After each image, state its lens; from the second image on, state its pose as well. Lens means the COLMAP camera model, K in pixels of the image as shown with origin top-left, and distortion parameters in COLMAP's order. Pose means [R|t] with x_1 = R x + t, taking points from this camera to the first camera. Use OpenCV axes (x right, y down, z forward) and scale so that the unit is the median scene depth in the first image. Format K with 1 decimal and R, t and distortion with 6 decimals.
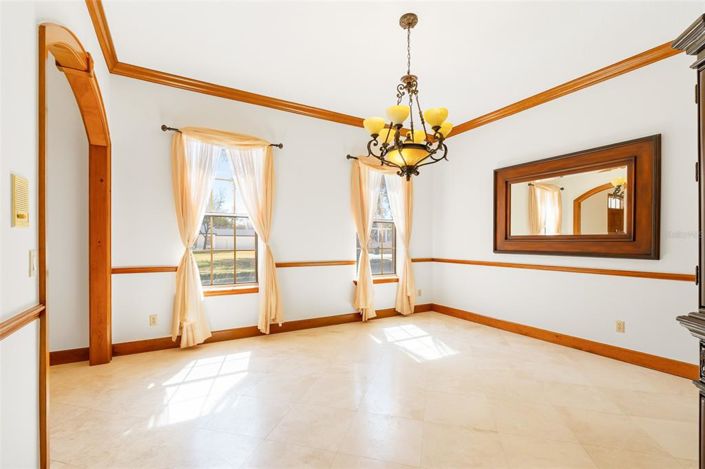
lens RADIAL K [[314.6, 0, 350.9], [0, 314.6, 234.6], [0, 0, 1]] dist [-0.007094, 0.002748]
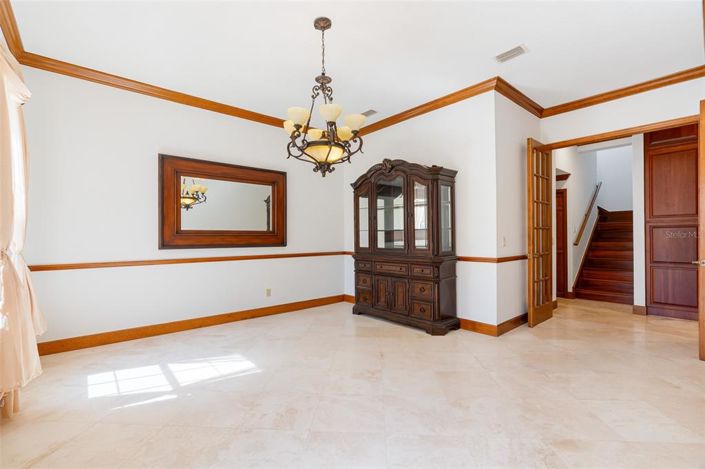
lens RADIAL K [[314.6, 0, 352.6], [0, 314.6, 235.4], [0, 0, 1]] dist [-0.007094, 0.002748]
pose [[-0.169182, -0.005465, 0.985570, -0.591527], [-0.019174, 0.999814, 0.002252, 0.008156], [-0.985398, -0.018517, -0.169255, 0.748427]]
